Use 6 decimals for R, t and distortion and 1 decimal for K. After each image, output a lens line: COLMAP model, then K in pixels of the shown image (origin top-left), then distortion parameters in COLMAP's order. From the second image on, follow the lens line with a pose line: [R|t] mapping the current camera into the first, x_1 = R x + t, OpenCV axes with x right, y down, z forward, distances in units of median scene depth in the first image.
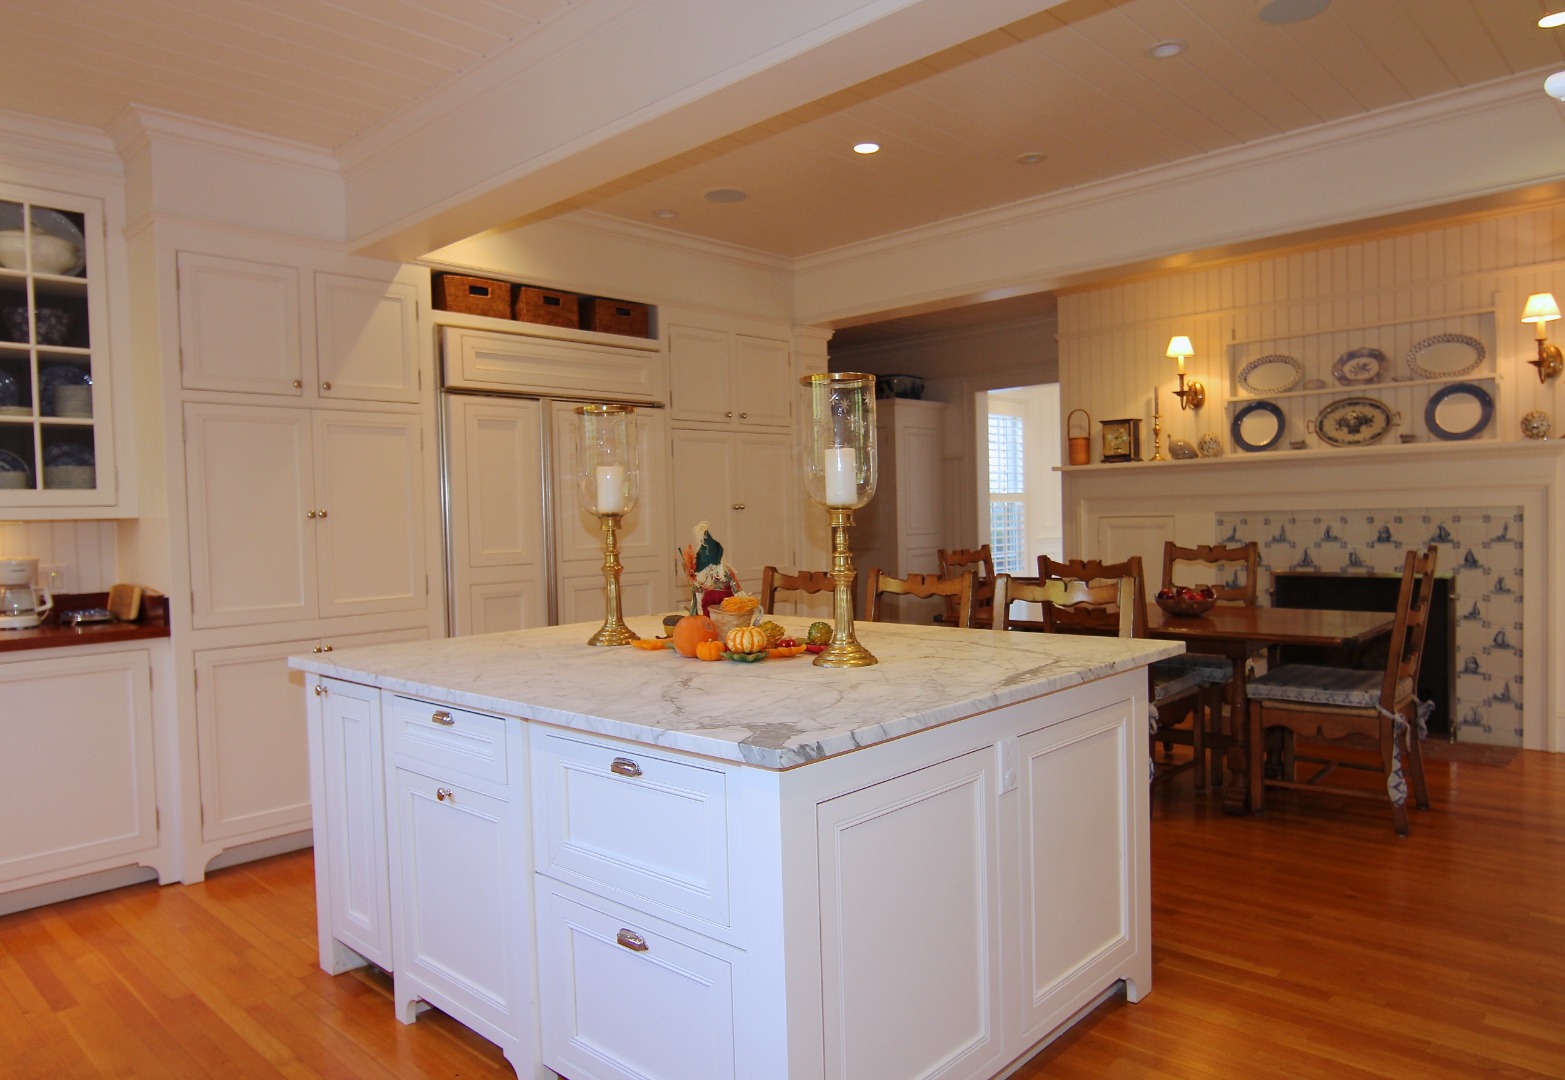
lens RADIAL K [[1032.4, 0, 782.5], [0, 1032.4, 540.0], [0, 0, 1]] dist [0.001037, 0.000890]
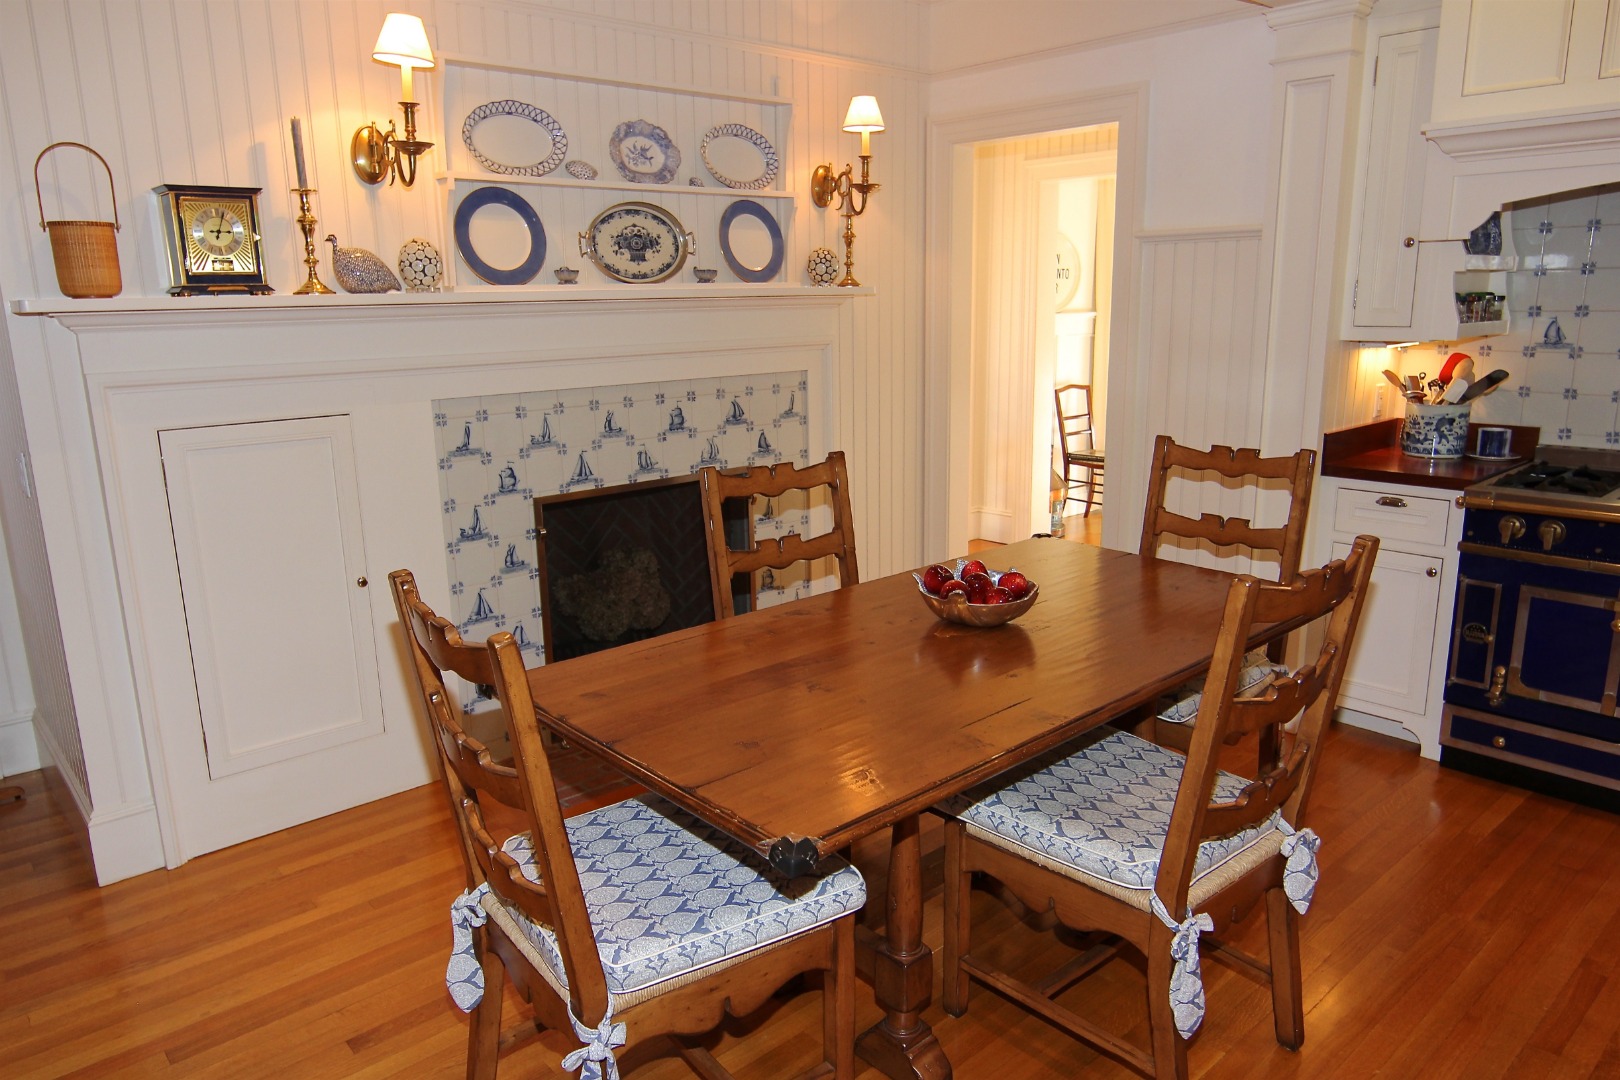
lens RADIAL K [[1087.0, 0, 808.7], [0, 1087.0, 548.1], [0, 0, 1]] dist [-0.003263, 0.000039]
pose [[0.084788, -0.202208, 0.975665, -0.115632], [0.044798, 0.978975, 0.199001, -0.059463], [-0.995391, 0.026835, 0.092064, 0.841672]]
